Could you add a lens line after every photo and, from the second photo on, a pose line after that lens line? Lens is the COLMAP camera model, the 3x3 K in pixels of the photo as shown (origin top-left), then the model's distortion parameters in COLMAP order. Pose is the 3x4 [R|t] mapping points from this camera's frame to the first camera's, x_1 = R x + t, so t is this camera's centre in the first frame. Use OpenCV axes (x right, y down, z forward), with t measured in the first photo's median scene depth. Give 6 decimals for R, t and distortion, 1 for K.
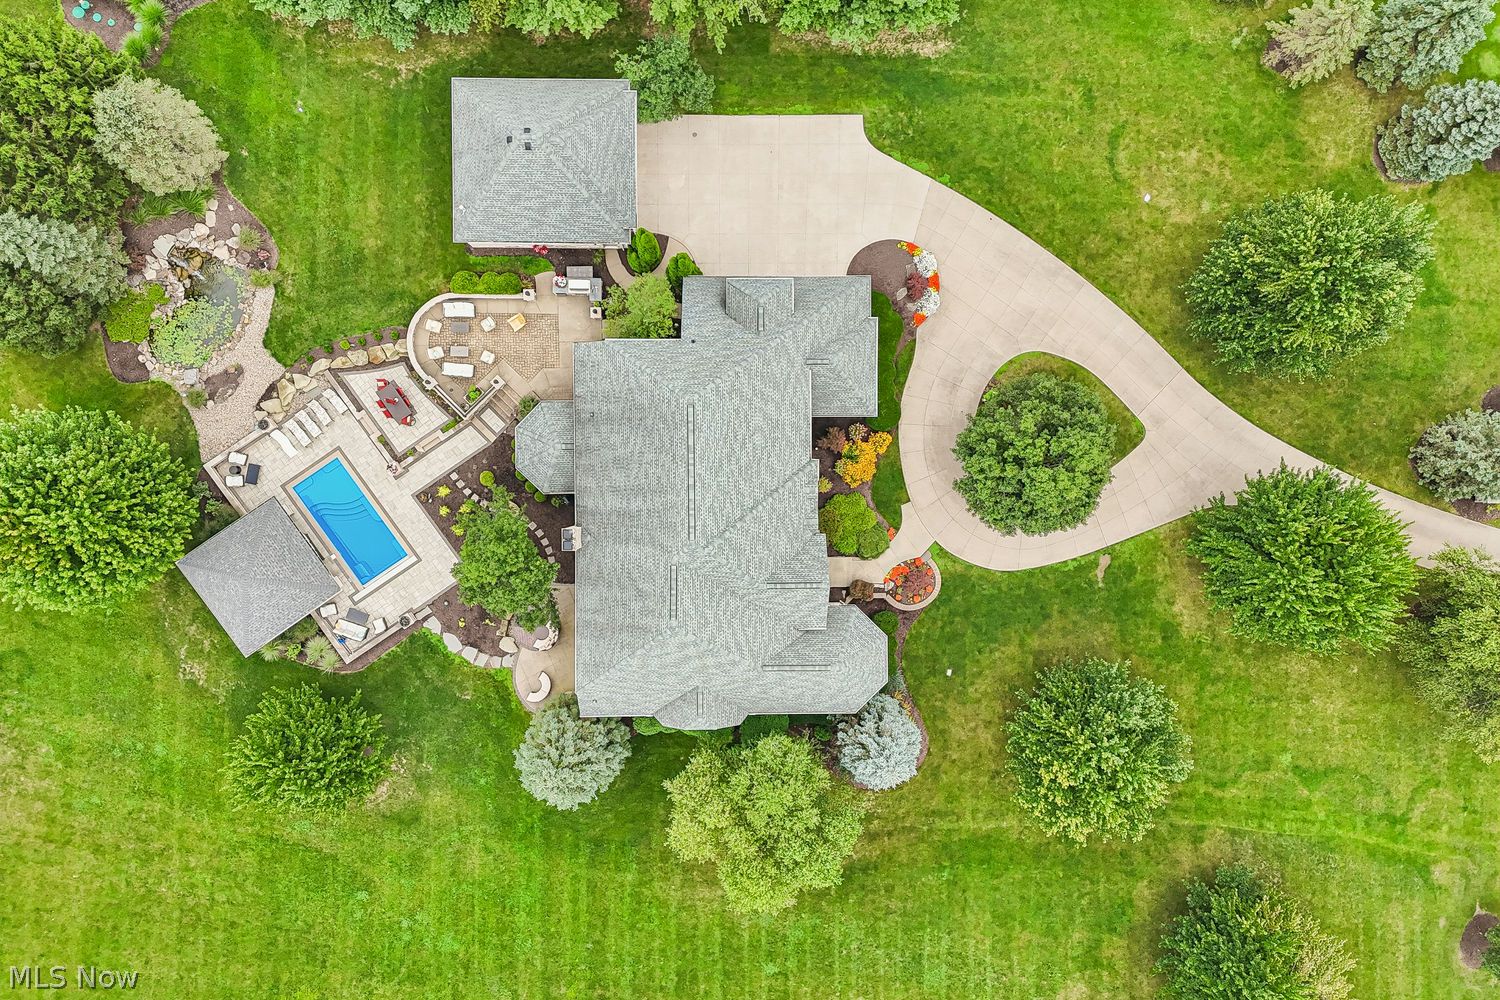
lens RADIAL K [[1120.6, 0, 755.0], [0, 1120.6, 493.7], [0, 0, 1]] dist [0.028574, -0.002857]
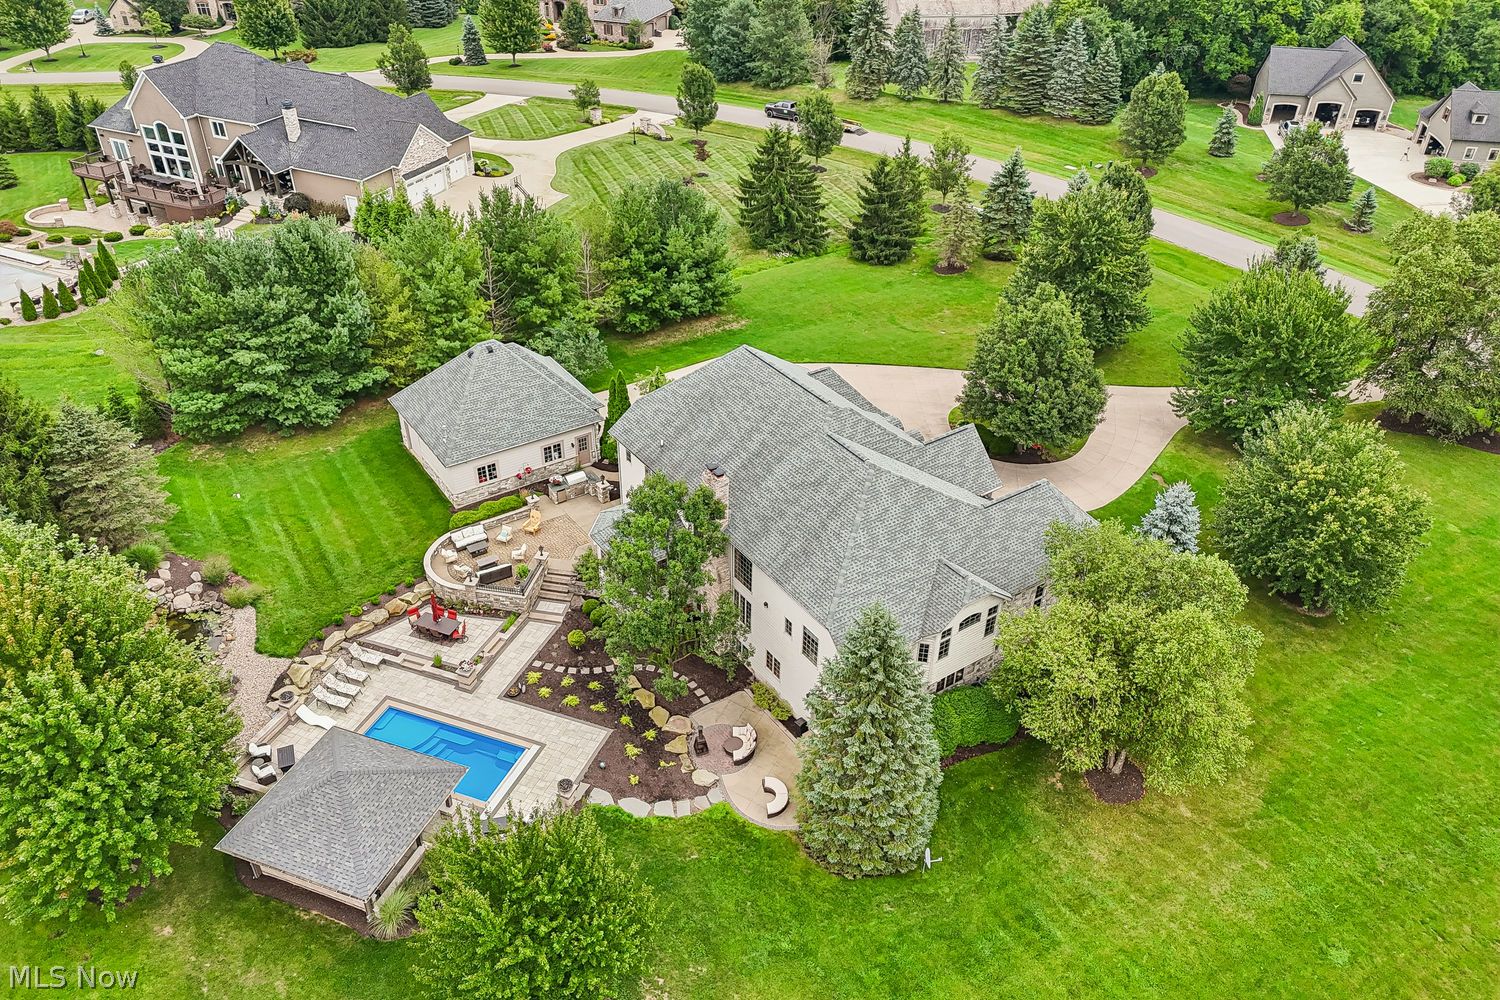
lens RADIAL K [[1120.6, 0, 755.0], [0, 1120.6, 493.7], [0, 0, 1]] dist [0.028574, -0.002857]
pose [[0.826055, -0.317216, 0.465840, -0.479763], [0.563550, 0.455125, -0.689400, 0.578992], [0.006673, 0.832007, 0.554725, 0.452444]]
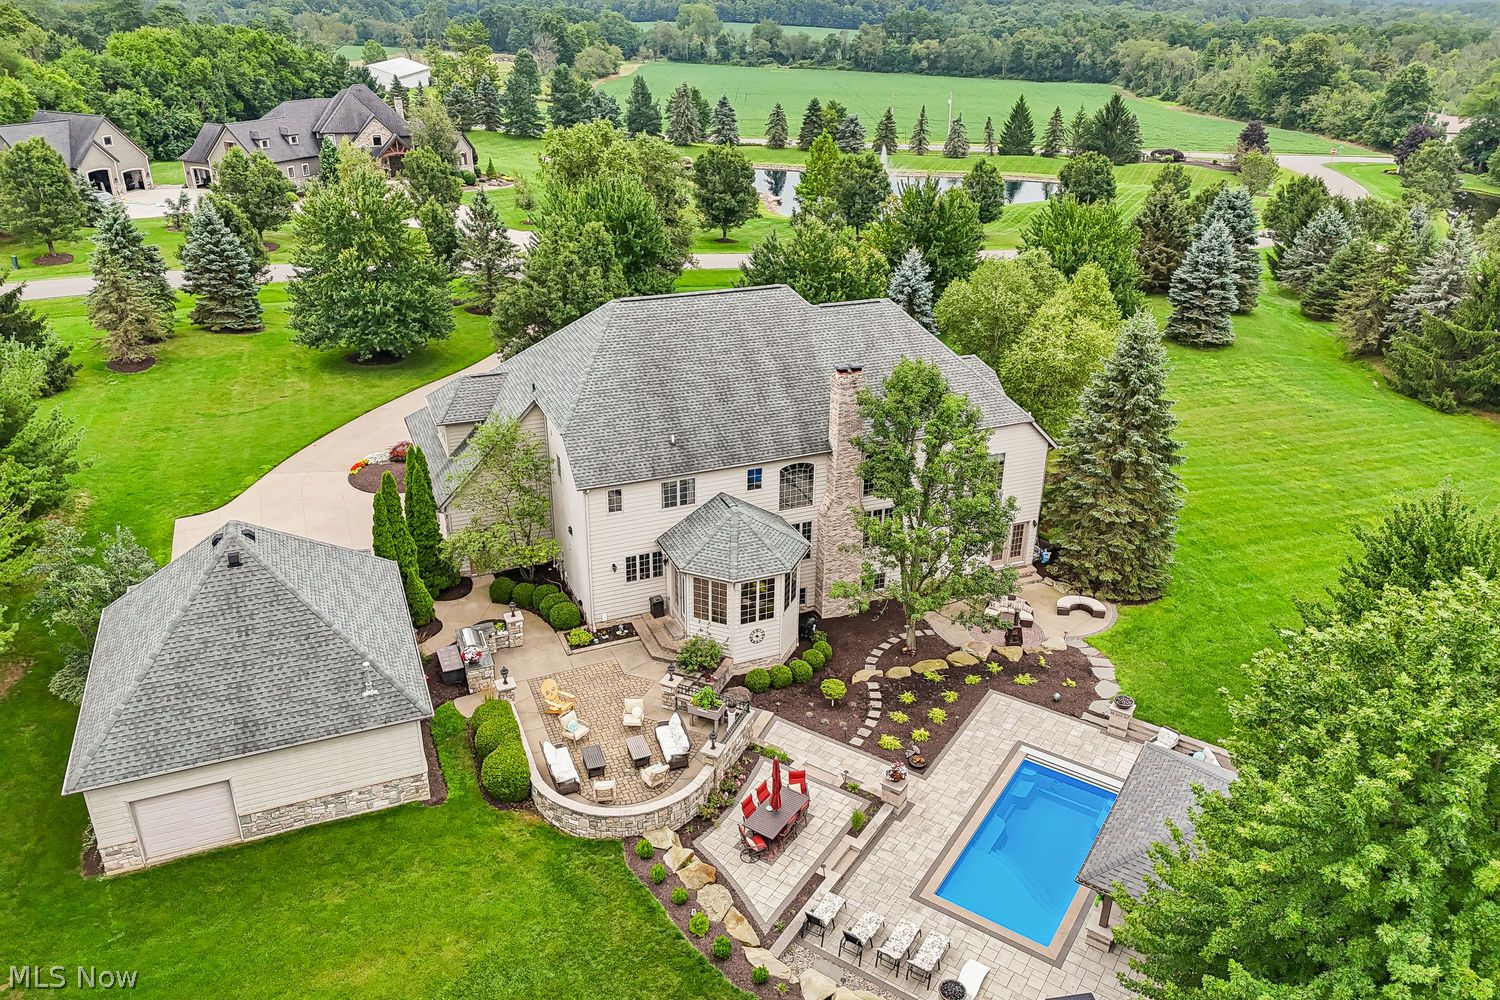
lens RADIAL K [[1120.6, 0, 755.0], [0, 1120.6, 493.7], [0, 0, 1]] dist [0.028574, -0.002857]
pose [[-0.378518, -0.404257, 0.832646, -0.665123], [0.925590, -0.167776, 0.339314, -0.230943], [0.002528, 0.899126, 0.437683, 0.651341]]
